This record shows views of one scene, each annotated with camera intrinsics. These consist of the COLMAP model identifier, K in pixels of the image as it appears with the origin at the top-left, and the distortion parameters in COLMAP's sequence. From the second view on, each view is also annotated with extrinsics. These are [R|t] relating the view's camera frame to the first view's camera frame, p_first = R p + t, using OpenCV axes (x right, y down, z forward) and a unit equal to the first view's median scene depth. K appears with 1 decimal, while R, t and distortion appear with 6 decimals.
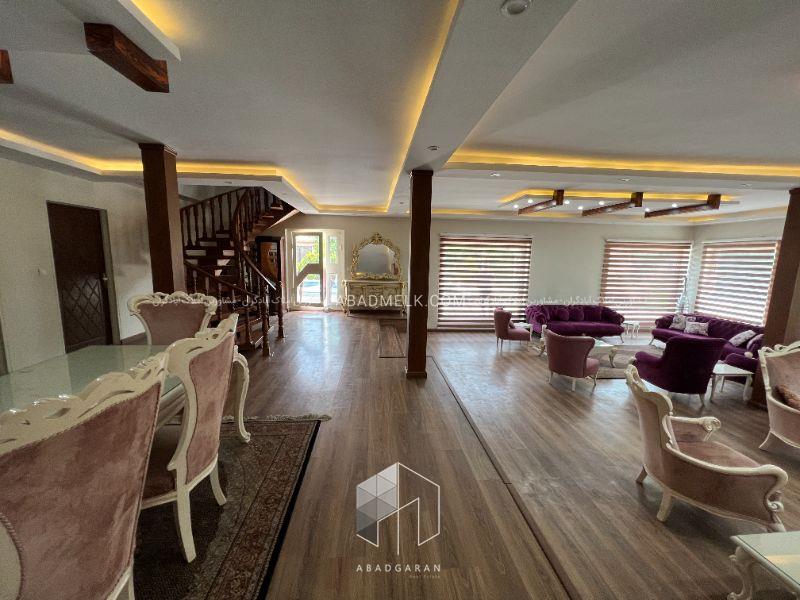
lens RADIAL K [[317.8, 0, 398.2], [0, 317.8, 299.7], [0, 0, 1]] dist [0.001235, 0.000069]
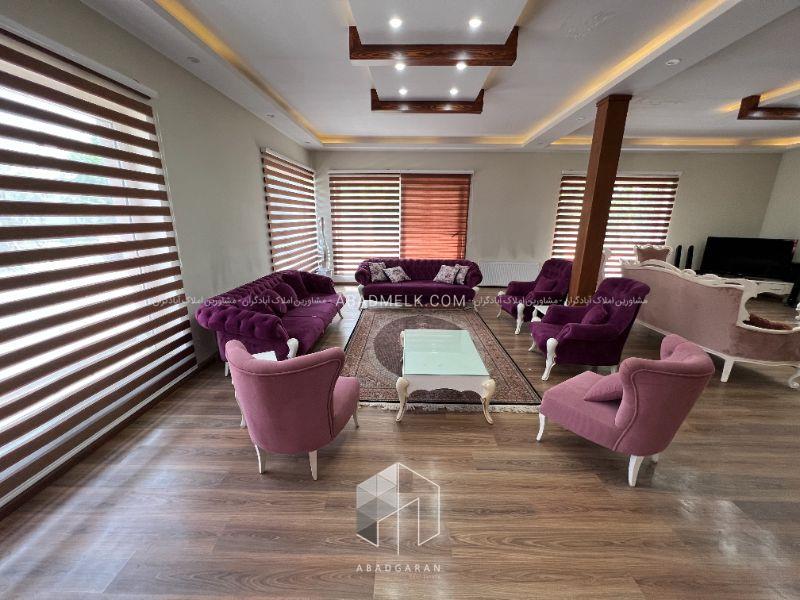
lens RADIAL K [[317.8, 0, 402.2], [0, 317.8, 294.7], [0, 0, 1]] dist [0.001235, 0.000069]
pose [[0.085616, -0.255421, 0.963032, 0.108610], [0.131365, 0.961036, 0.243213, -0.057969], [-0.987630, 0.105686, 0.115834, 0.848927]]
